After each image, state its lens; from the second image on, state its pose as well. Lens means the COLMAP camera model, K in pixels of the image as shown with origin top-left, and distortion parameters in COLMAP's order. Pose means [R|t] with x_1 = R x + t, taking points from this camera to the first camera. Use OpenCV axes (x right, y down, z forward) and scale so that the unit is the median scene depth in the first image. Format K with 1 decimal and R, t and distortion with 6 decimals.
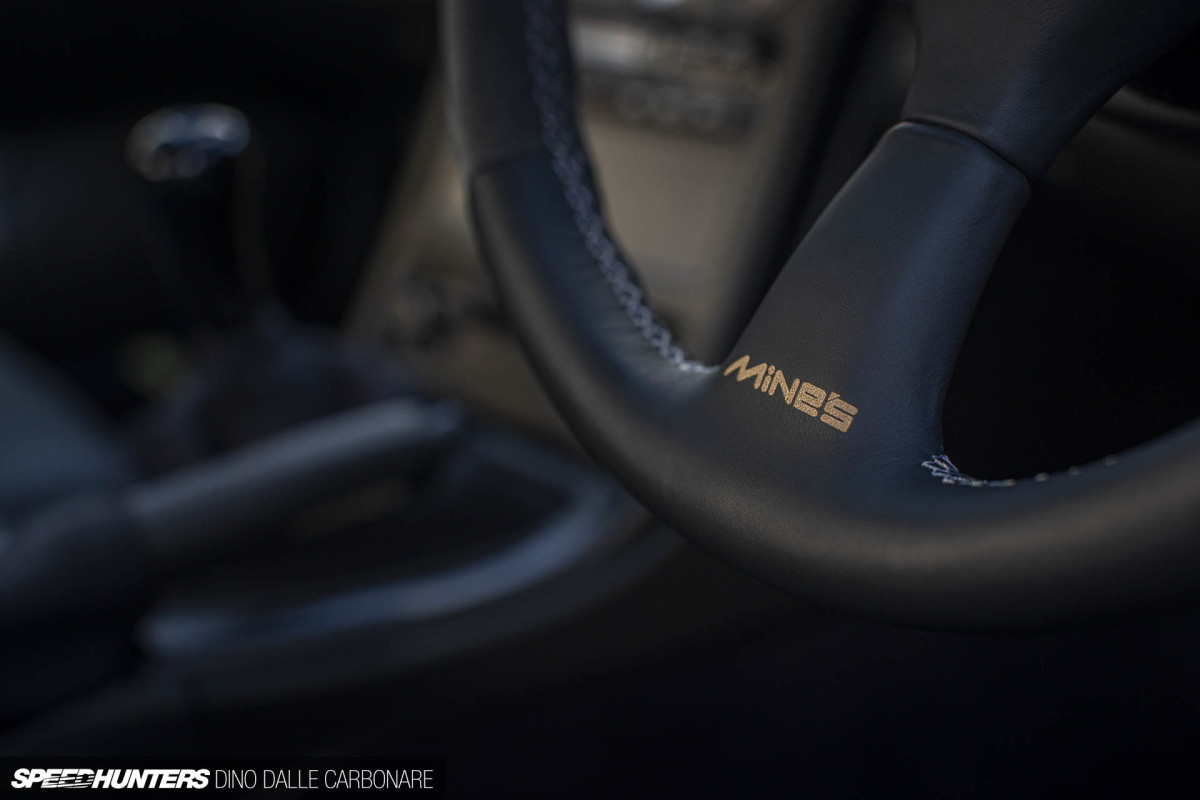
lens RADIAL K [[1713.7, 0, 600.3], [0, 1713.7, 399.3], [0, 0, 1]] dist [-0.038125, 0.000000]
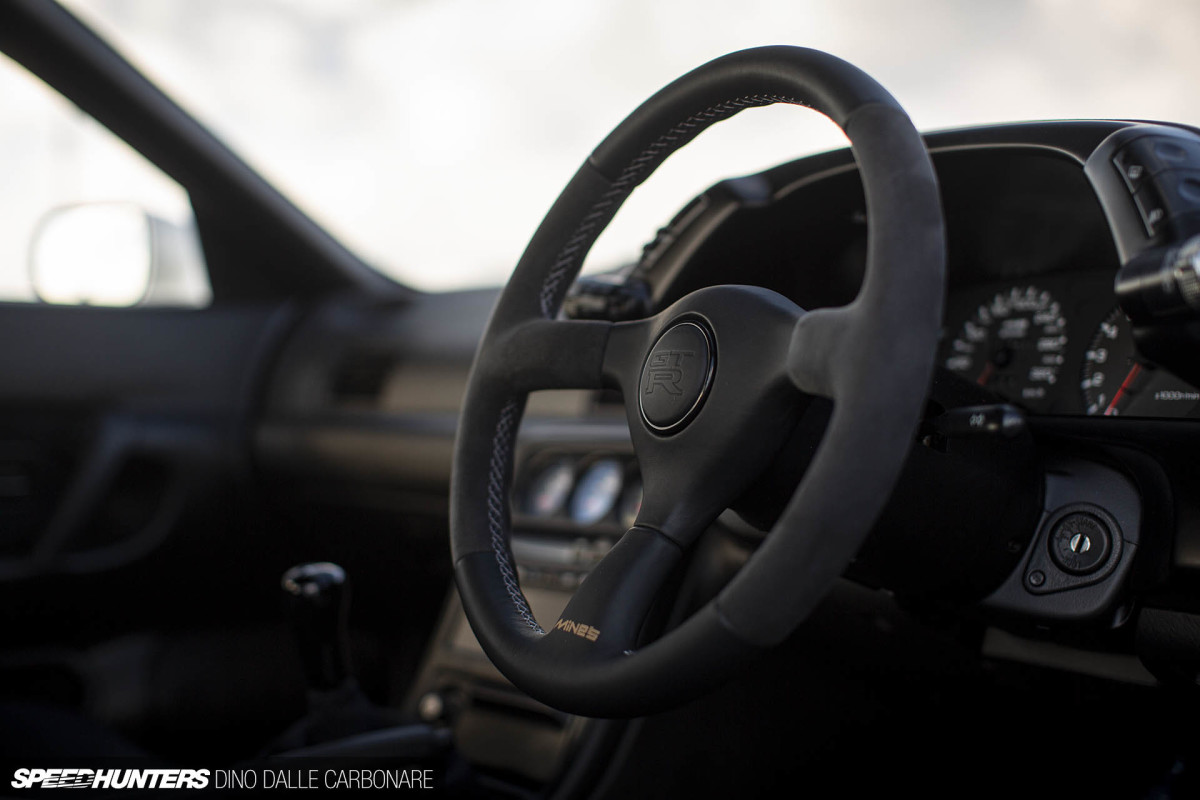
lens RADIAL K [[1713.7, 0, 599.8], [0, 1713.7, 399.7], [0, 0, 1]] dist [-0.038125, 0.000000]
pose [[0.999135, 0.018138, -0.037420, 0.225626], [-0.029866, 0.939144, -0.342224, 0.510684], [0.028936, 0.343046, 0.938873, -1.361668]]
